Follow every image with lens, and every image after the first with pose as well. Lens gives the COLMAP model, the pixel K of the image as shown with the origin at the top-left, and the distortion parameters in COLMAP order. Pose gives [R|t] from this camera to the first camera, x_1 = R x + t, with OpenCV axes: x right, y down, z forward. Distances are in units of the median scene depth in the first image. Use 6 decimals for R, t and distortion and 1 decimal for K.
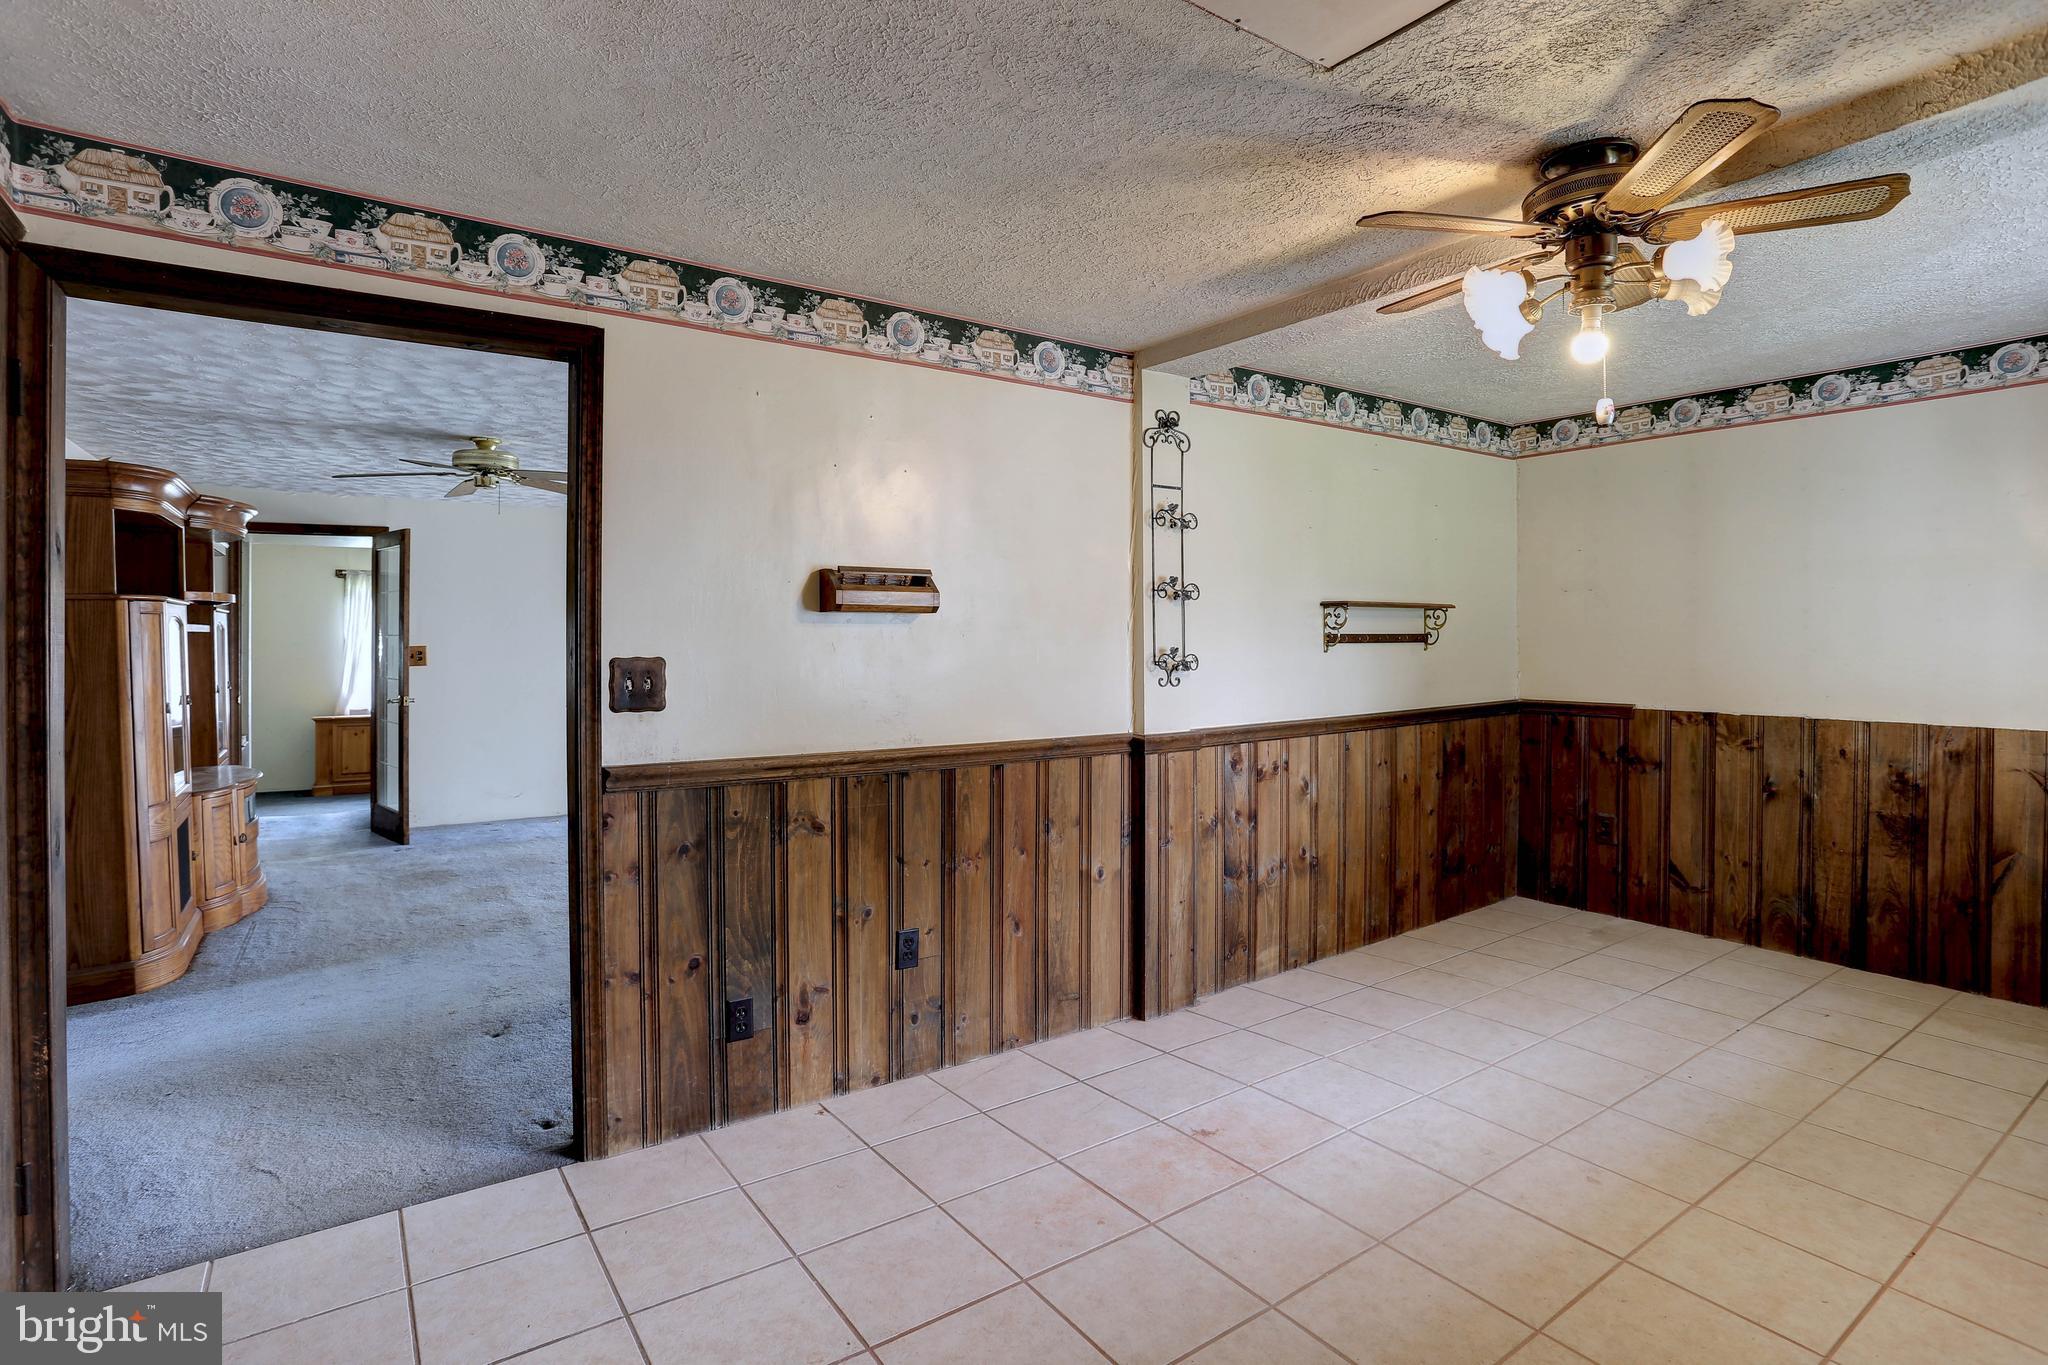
lens RADIAL K [[1007.5, 0, 1019.1], [0, 1007.5, 649.9], [0, 0, 1]] dist [-0.042360, 0.010812]
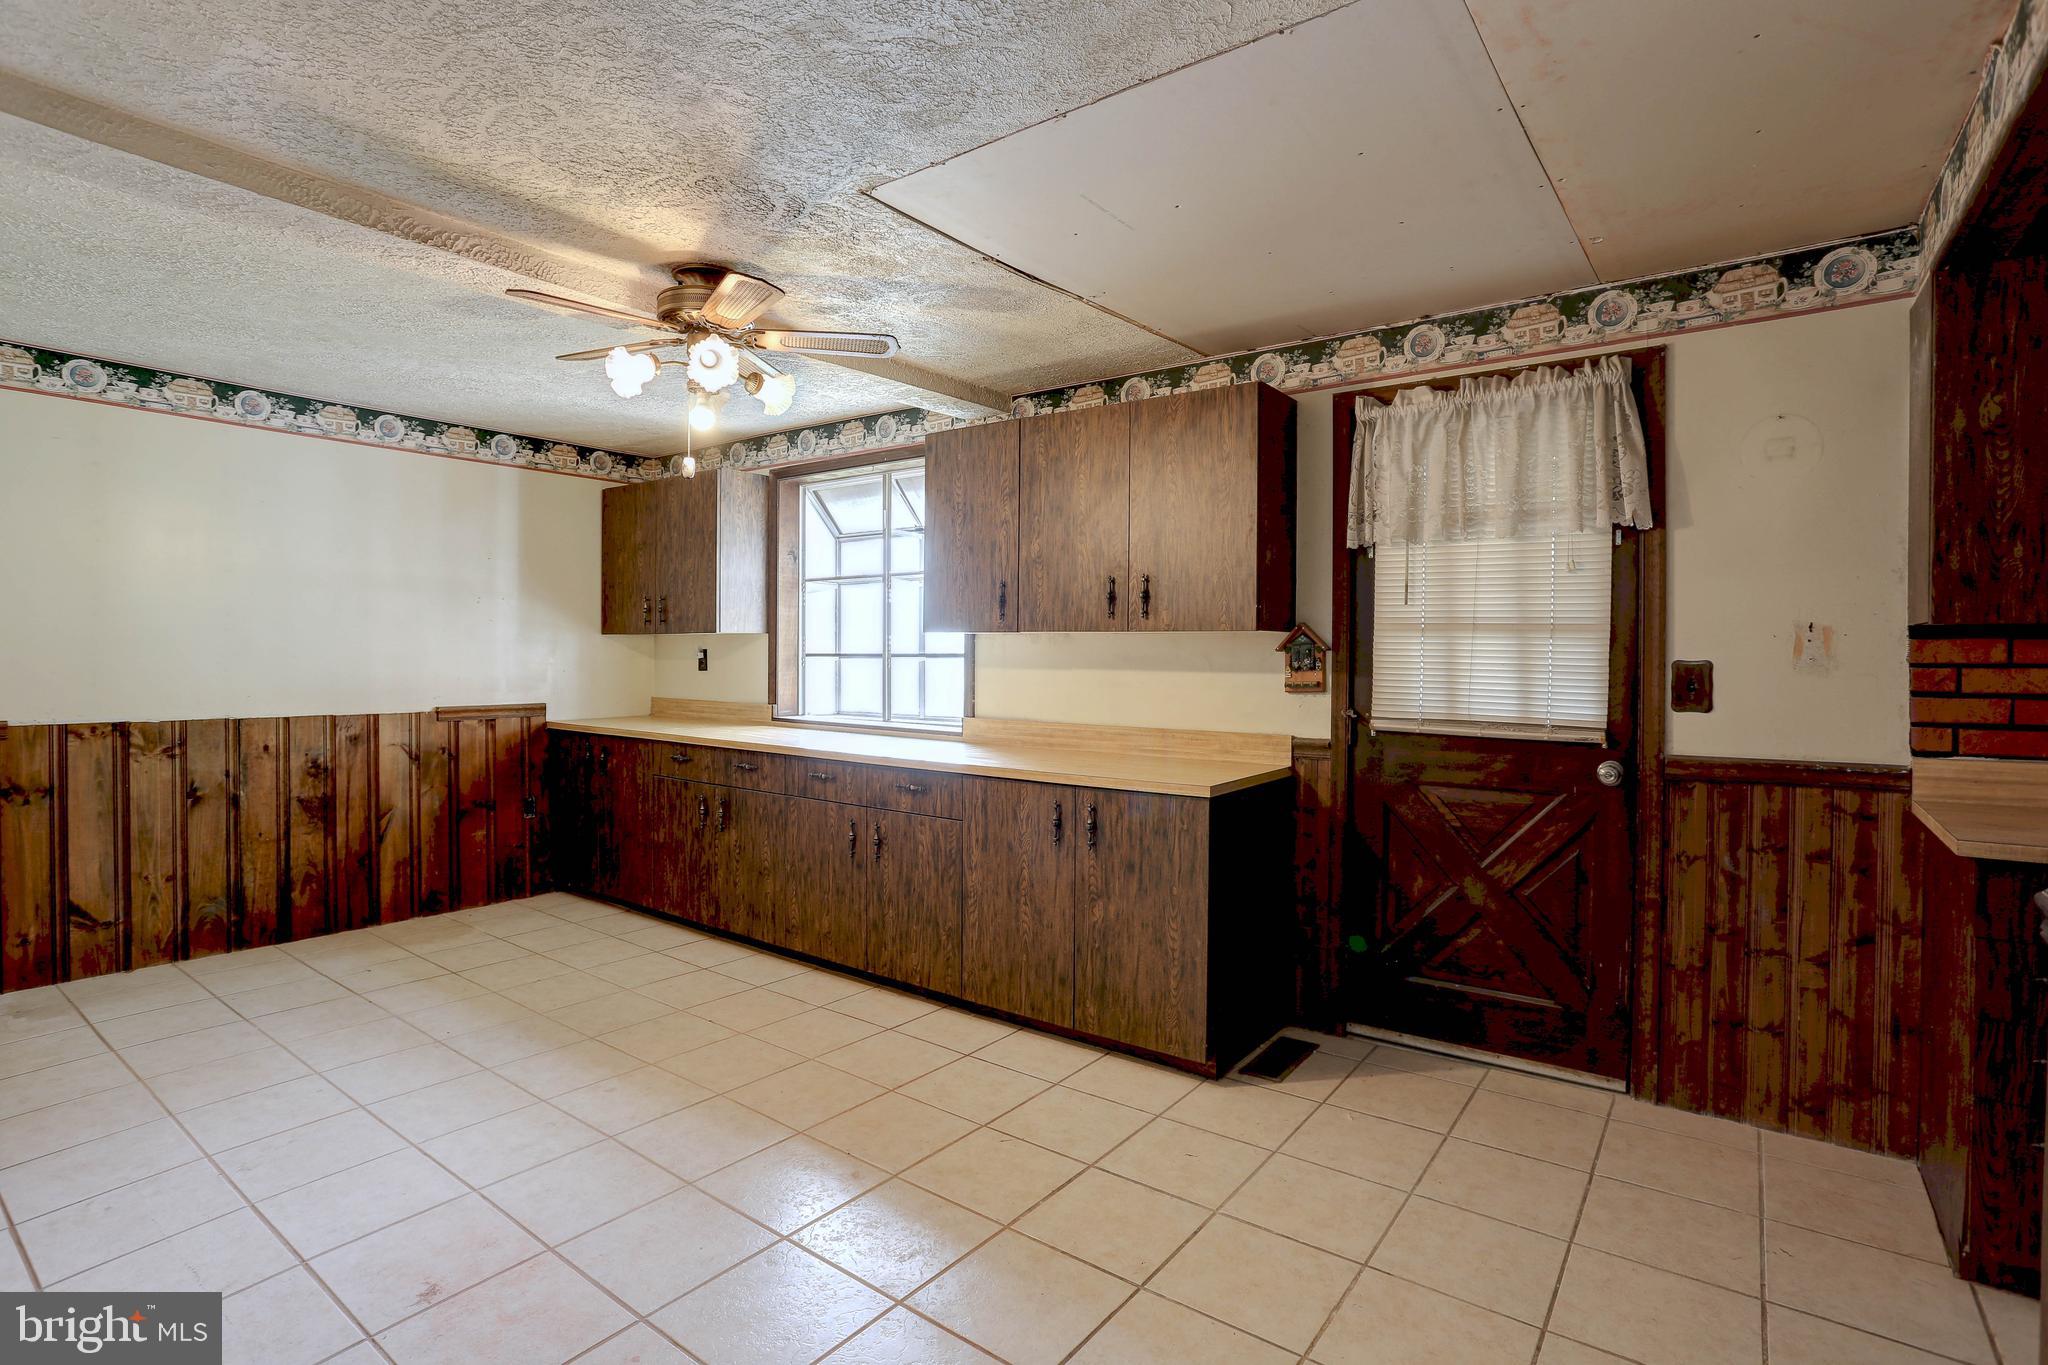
lens RADIAL K [[1007.5, 0, 1035.7], [0, 1007.5, 671.9], [0, 0, 1]] dist [-0.042360, 0.010812]
pose [[-0.324712, -0.017630, 0.945649, -0.451932], [0.001575, 0.999815, 0.019180, 0.002519], [-0.945812, 0.007717, -0.324624, 0.558035]]
